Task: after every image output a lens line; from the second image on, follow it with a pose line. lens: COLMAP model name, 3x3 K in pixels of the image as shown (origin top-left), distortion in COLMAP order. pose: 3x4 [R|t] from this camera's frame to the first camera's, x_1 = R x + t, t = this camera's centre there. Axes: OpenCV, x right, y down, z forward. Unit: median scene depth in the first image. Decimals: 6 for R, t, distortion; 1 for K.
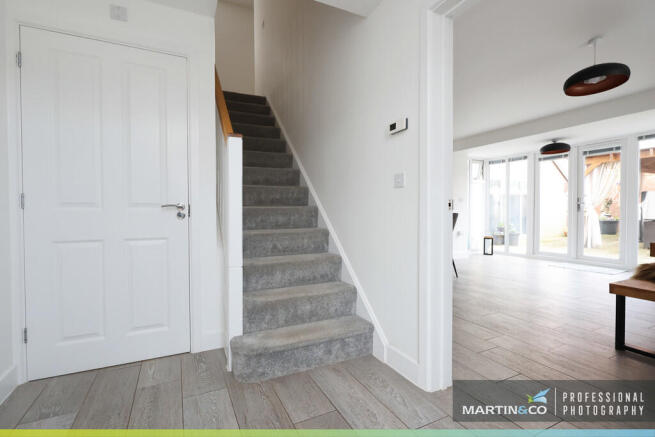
lens RADIAL K [[303.8, 0, 330.6], [0, 303.8, 216.2], [0, 0, 1]] dist [-0.007256, 0.001325]
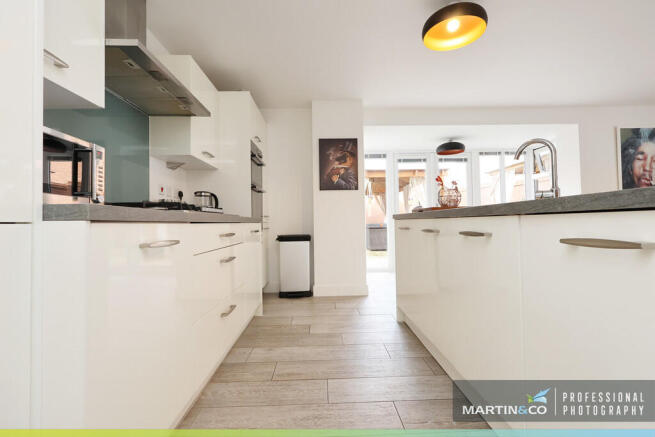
lens RADIAL K [[303.8, 0, 326.1], [0, 303.8, 219.3], [0, 0, 1]] dist [-0.007256, 0.001325]
pose [[0.418421, 0.008520, 0.908213, -0.205721], [0.031804, 0.999205, -0.024026, 0.003405], [-0.907696, 0.038937, 0.417817, 0.750695]]
